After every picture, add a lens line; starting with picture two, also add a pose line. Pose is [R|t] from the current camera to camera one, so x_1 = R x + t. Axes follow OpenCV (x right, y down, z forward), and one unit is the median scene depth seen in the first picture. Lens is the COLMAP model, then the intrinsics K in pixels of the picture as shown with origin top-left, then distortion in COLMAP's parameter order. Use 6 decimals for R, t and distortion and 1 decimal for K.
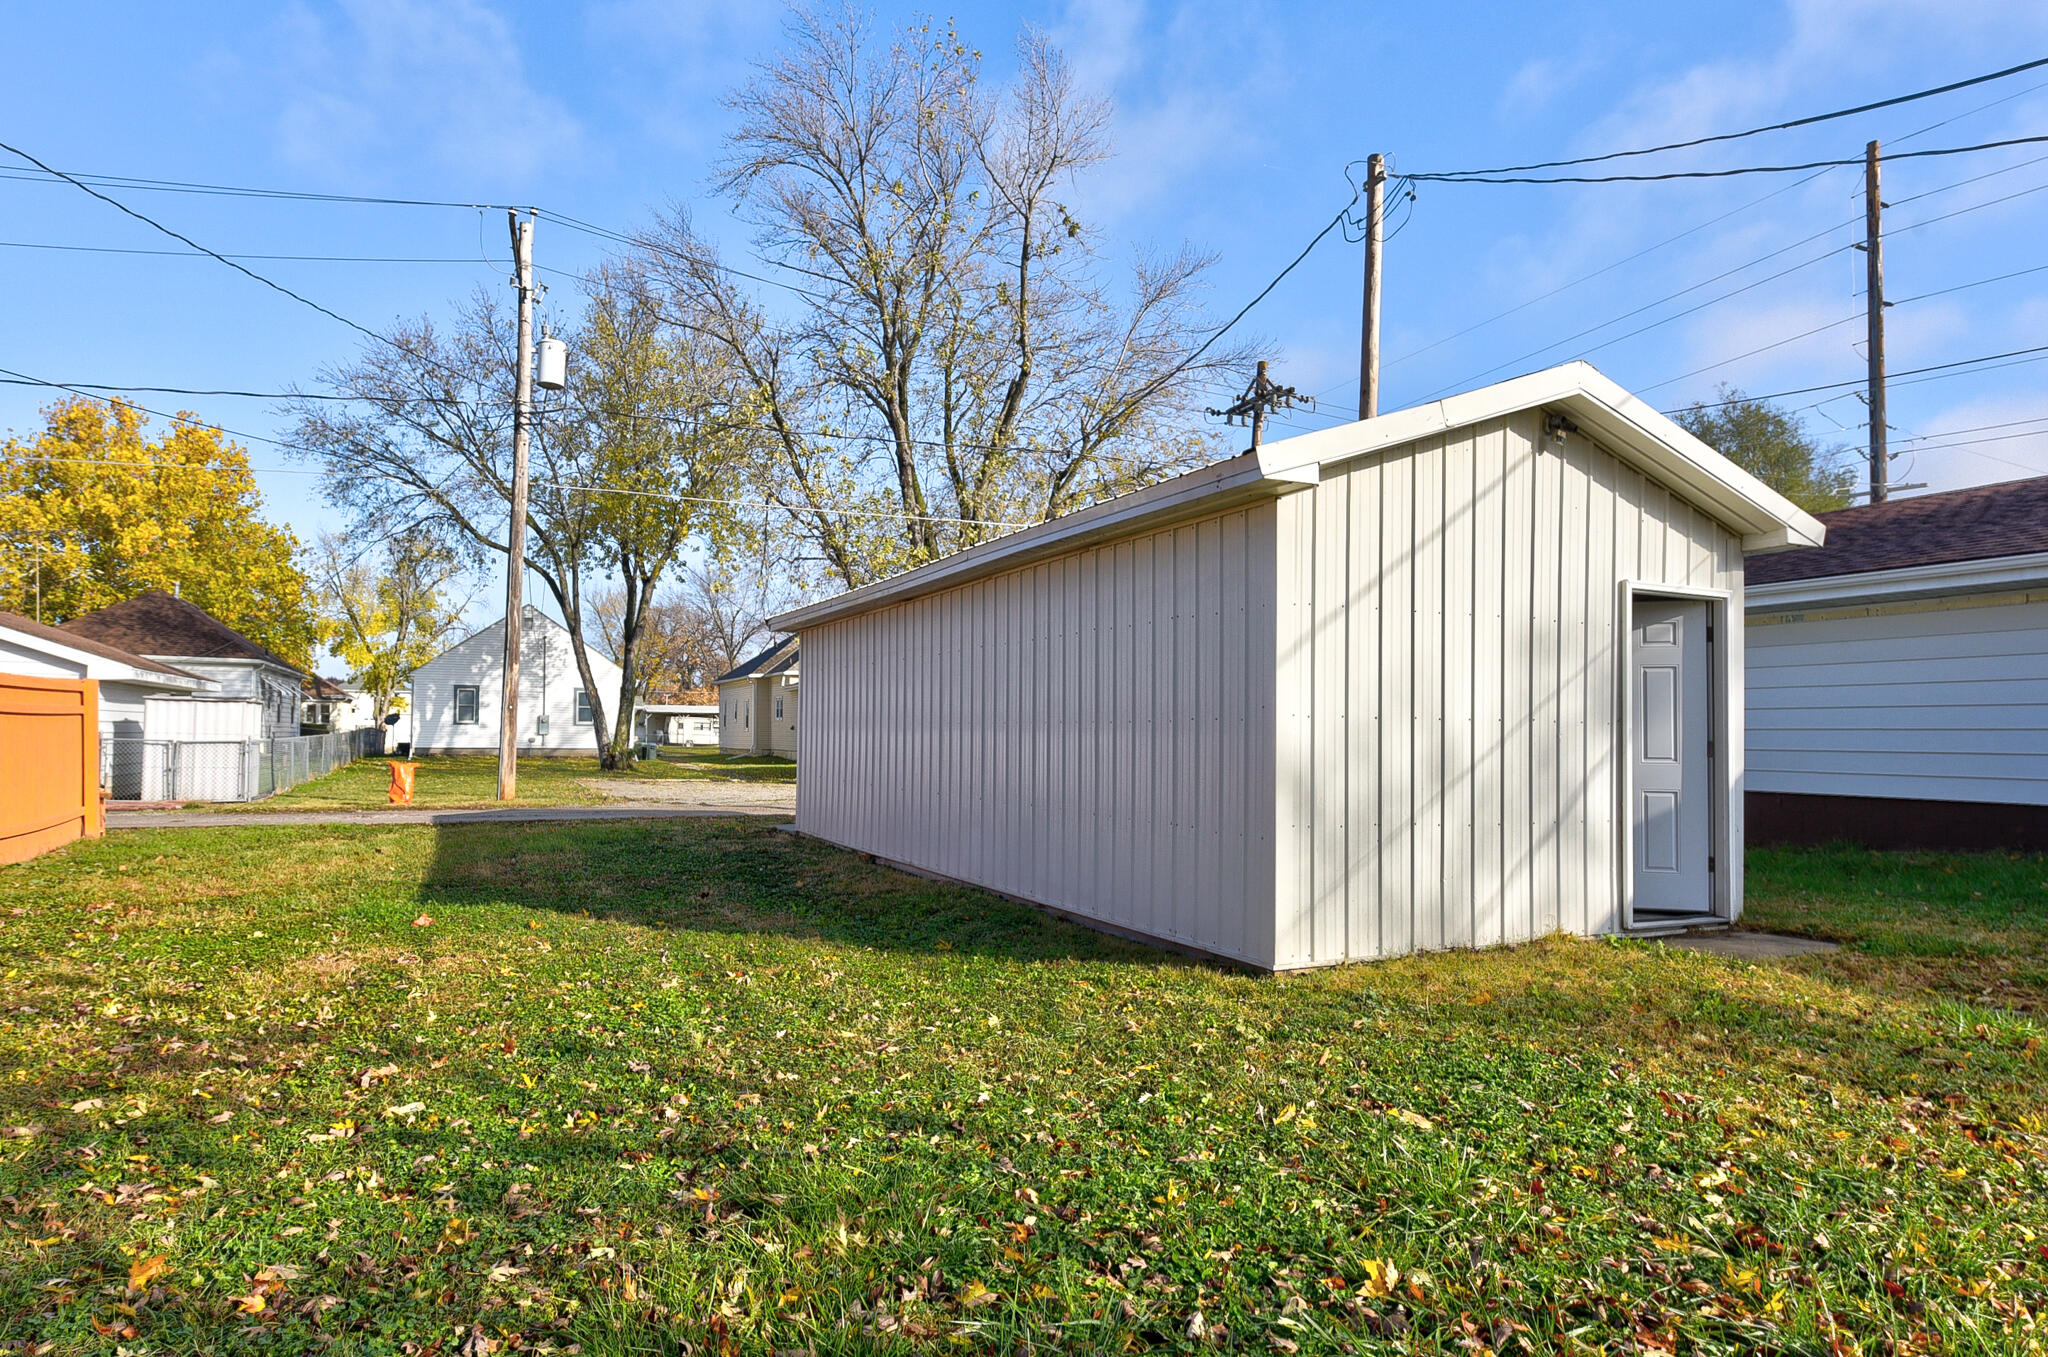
lens RADIAL K [[1235.4, 0, 1024.6], [0, 1235.4, 694.8], [0, 0, 1]] dist [-0.002285, 0.000983]
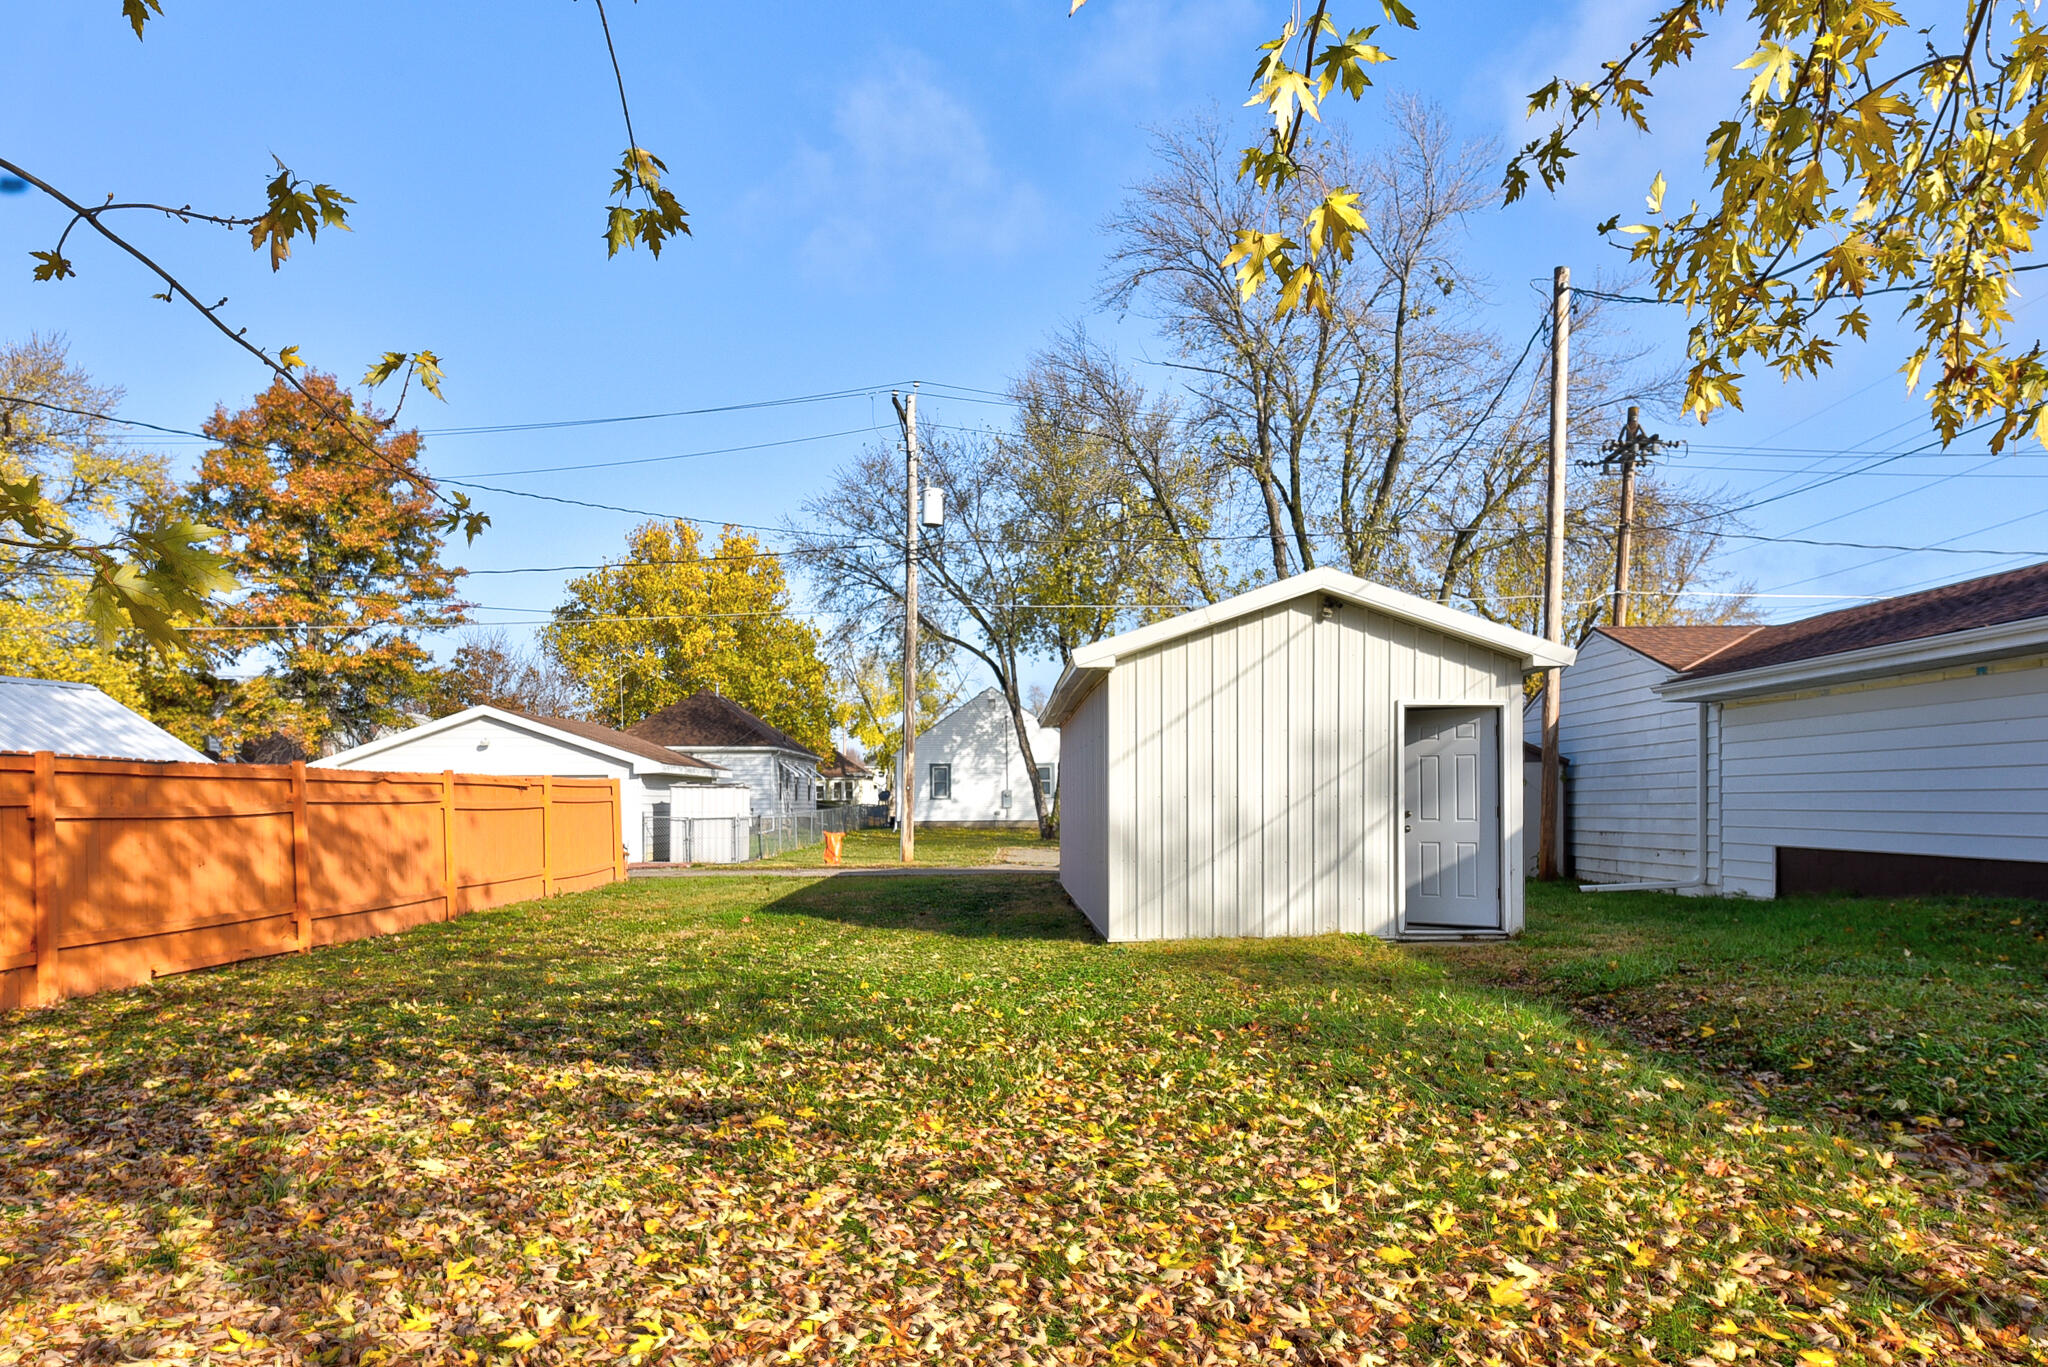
lens RADIAL K [[1403.5, 0, 1027.5], [0, 1403.5, 775.2], [0, 0, 1]] dist [0.003087, 0.000337]
pose [[0.917145, -0.022766, -0.397903, 0.166602], [0.027866, 0.999587, 0.007038, -0.005919], [0.397578, -0.017543, 0.917401, -0.162475]]
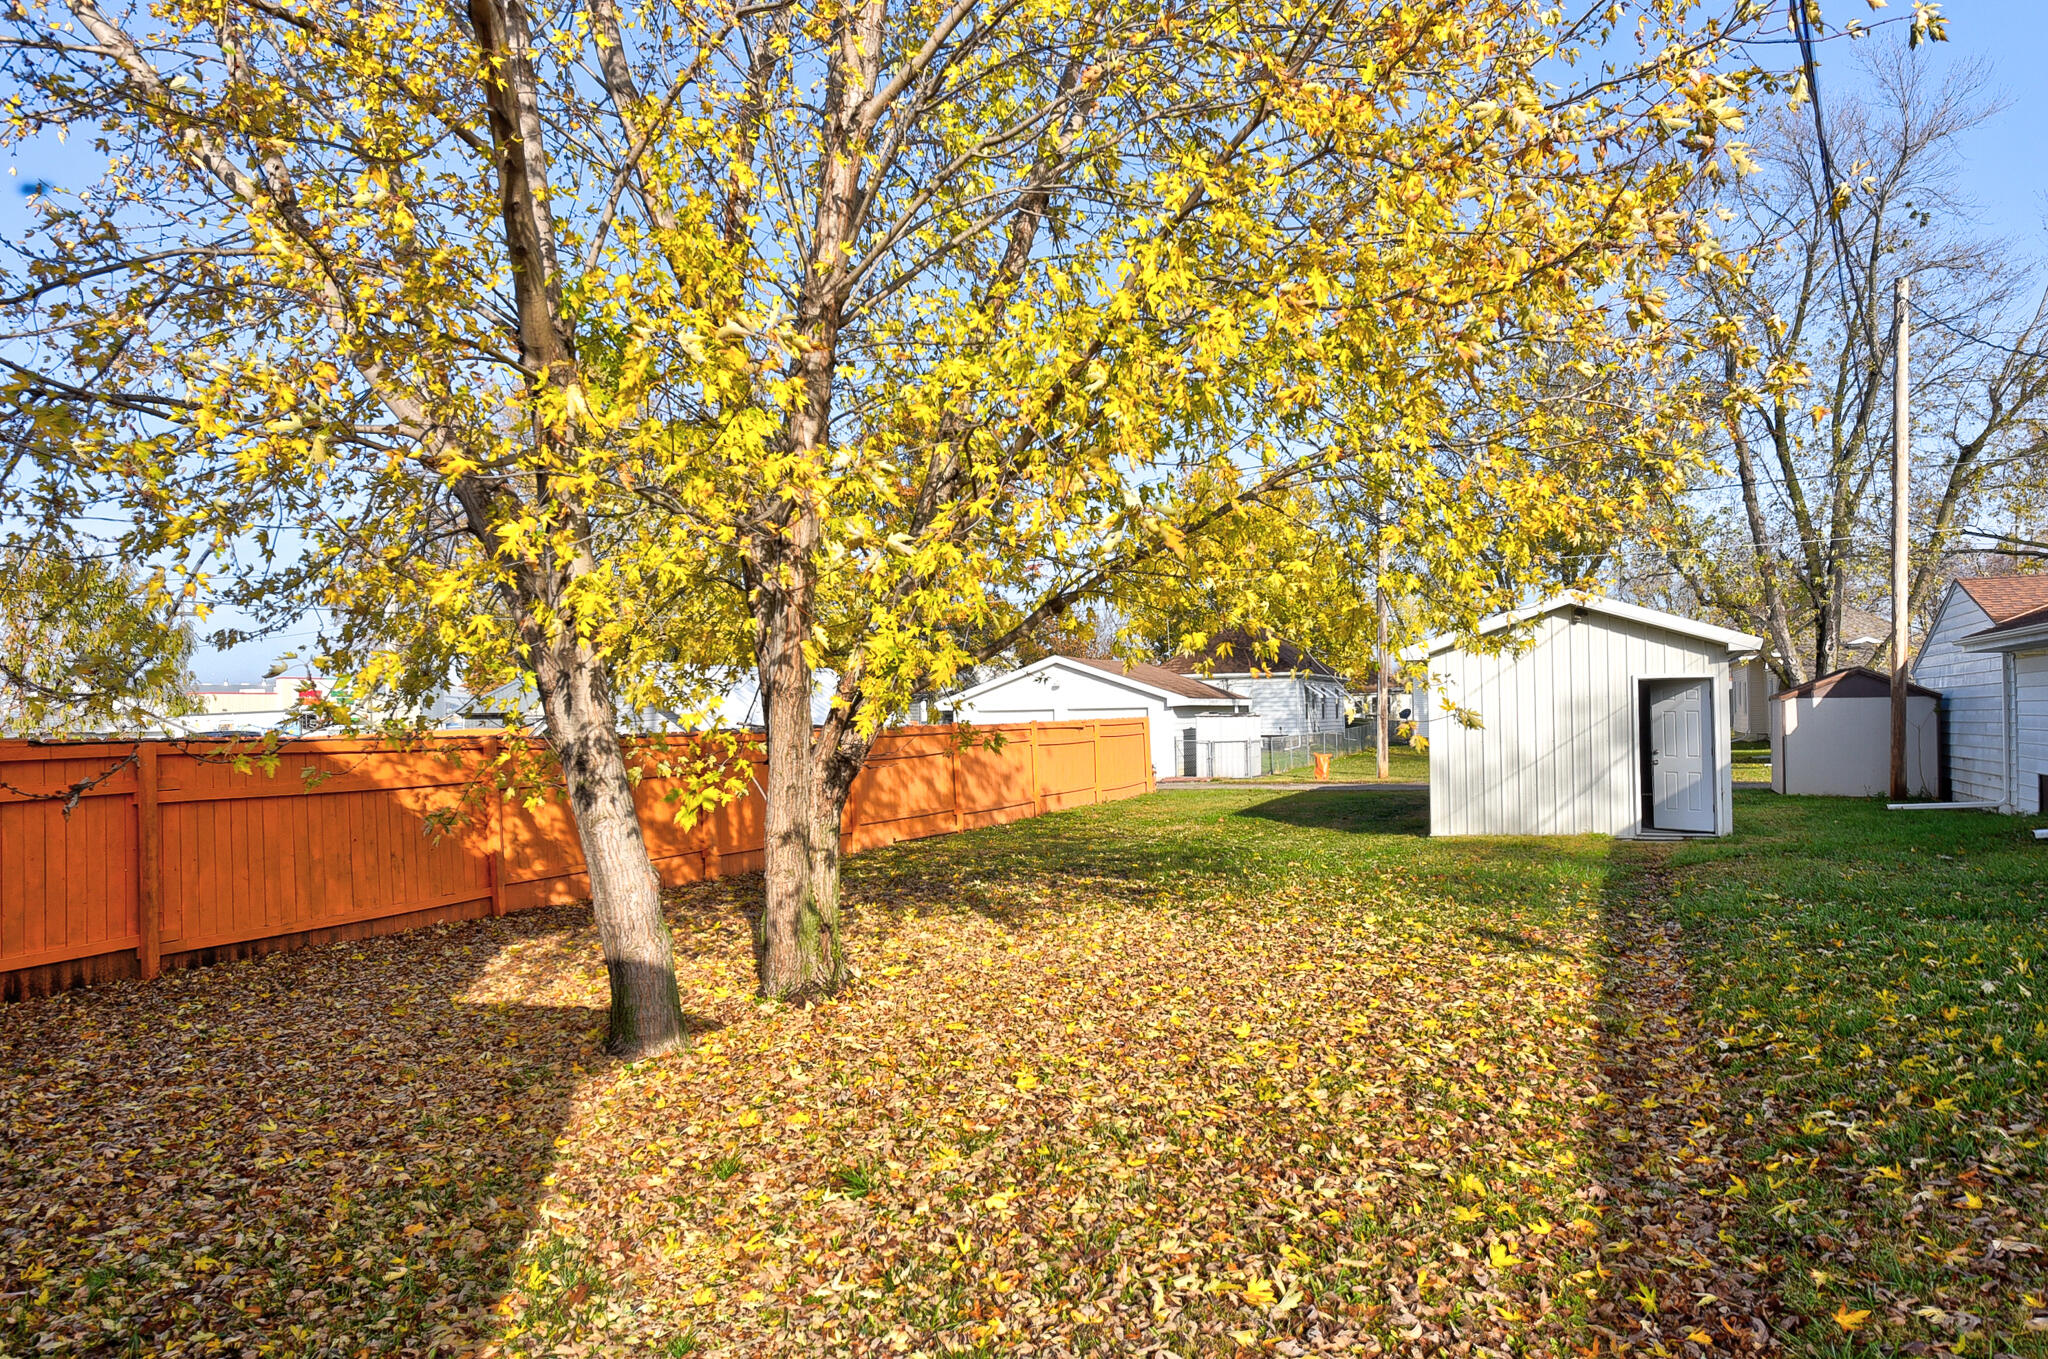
lens RADIAL K [[1424.8, 0, 1024.4], [0, 1424.8, 652.6], [0, 0, 1]] dist [0.009140, -0.000277]
pose [[0.693879, -0.054744, -0.718008, 0.346045], [0.047919, 0.998406, -0.029815, -0.024206], [0.718495, -0.013718, 0.695396, -0.339945]]
